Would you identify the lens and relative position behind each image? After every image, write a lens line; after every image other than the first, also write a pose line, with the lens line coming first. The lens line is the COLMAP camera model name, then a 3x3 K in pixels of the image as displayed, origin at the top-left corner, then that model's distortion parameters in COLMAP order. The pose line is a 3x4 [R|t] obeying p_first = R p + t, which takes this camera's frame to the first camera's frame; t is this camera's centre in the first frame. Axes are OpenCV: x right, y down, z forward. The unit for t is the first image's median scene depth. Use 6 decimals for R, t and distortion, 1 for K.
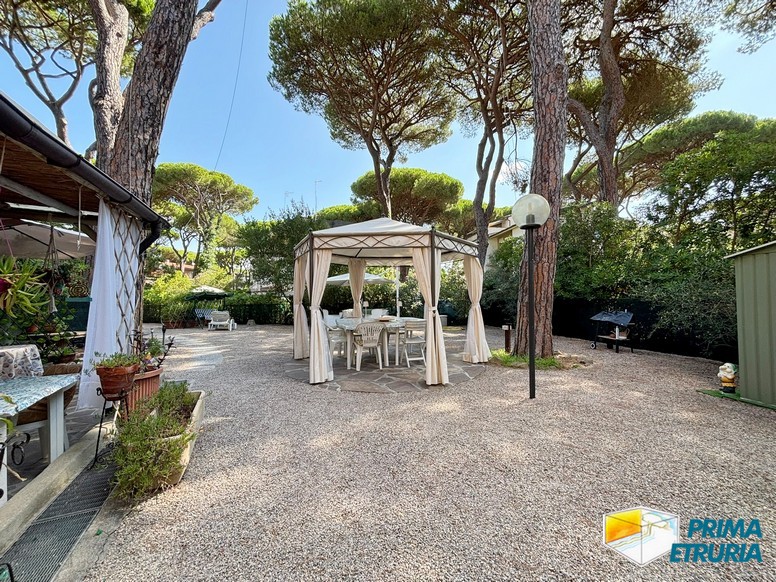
lens RADIAL K [[311.6, 0, 387.7], [0, 311.6, 292.0], [0, 0, 1]] dist [-0.001082, -0.000201]
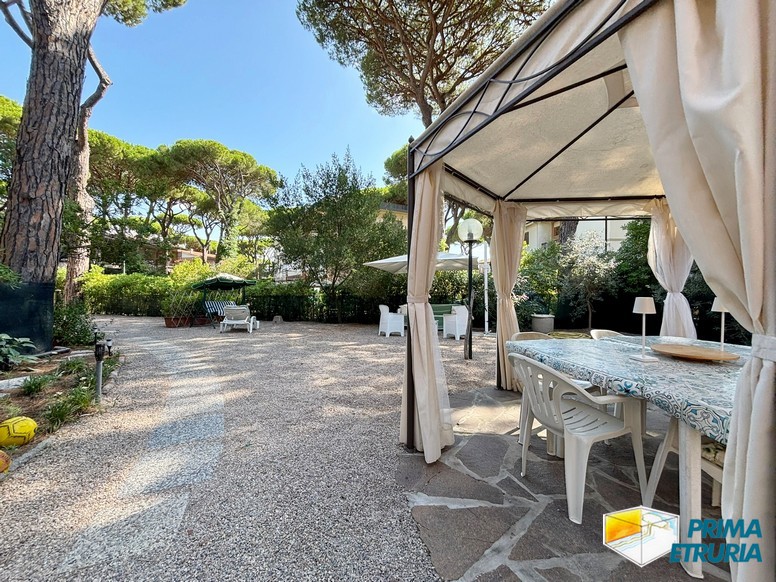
lens RADIAL K [[311.6, 0, 388.8], [0, 311.6, 290.8], [0, 0, 1]] dist [-0.001082, -0.000201]
pose [[0.998236, 0.008907, -0.058699, -0.066853], [-0.007548, 0.999699, 0.023330, 0.004355], [0.058889, -0.022846, 0.998003, 0.138758]]
